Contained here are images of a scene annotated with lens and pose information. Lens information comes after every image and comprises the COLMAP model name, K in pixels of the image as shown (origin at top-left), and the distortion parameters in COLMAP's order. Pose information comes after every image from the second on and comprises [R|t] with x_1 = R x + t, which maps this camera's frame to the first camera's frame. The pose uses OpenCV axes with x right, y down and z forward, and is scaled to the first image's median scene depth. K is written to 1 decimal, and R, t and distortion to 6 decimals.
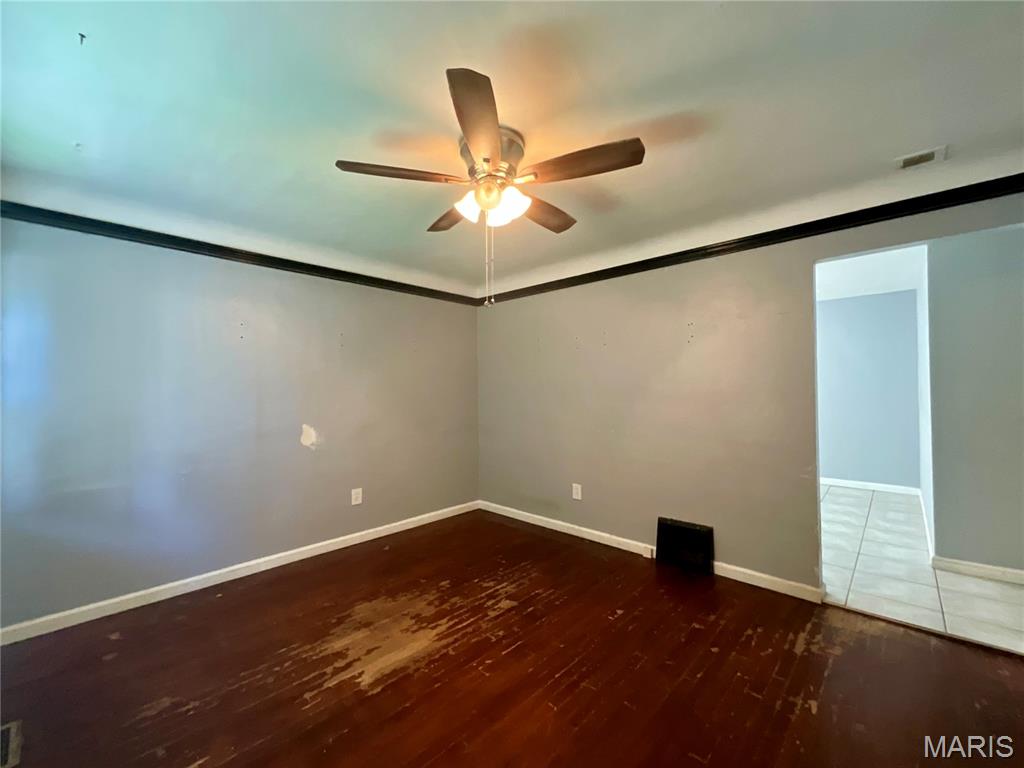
lens RADIAL K [[415.5, 0, 512.0], [0, 415.5, 384.0], [0, 0, 1]] dist [-0.003413, -0.000168]
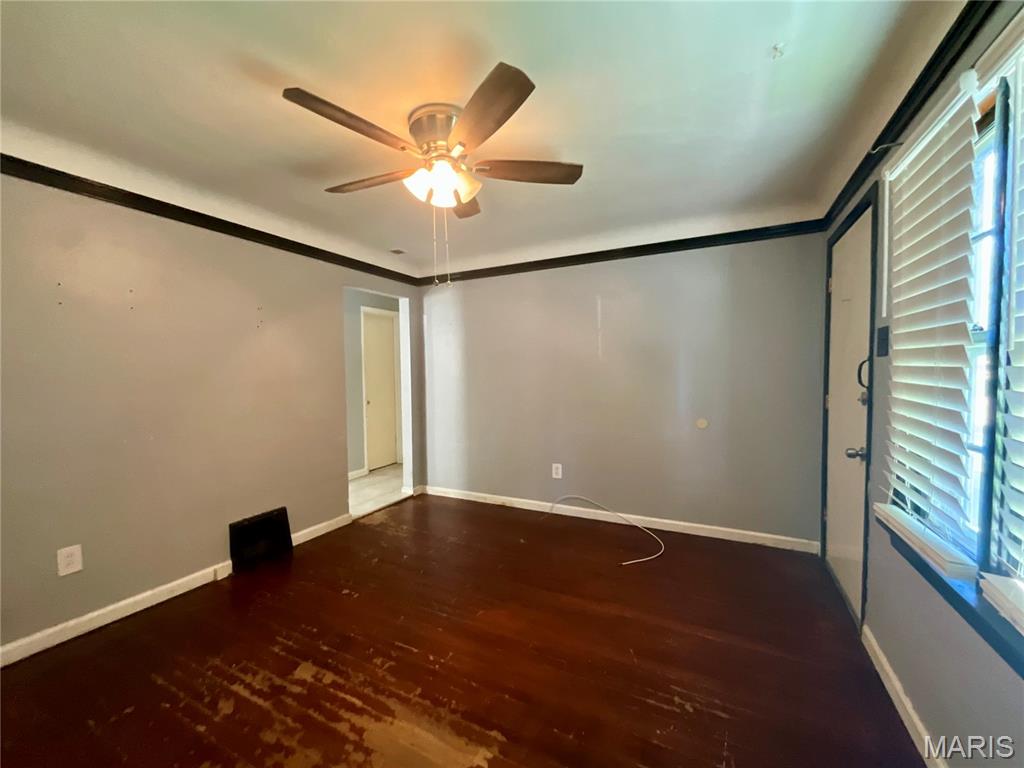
lens RADIAL K [[415.5, 0, 512.0], [0, 415.5, 384.0], [0, 0, 1]] dist [-0.003413, -0.000168]
pose [[-0.281895, -0.017631, 0.959283, -0.831280], [0.002524, 0.999814, 0.019118, 0.017969], [-0.959442, 0.007811, -0.281798, 0.891238]]
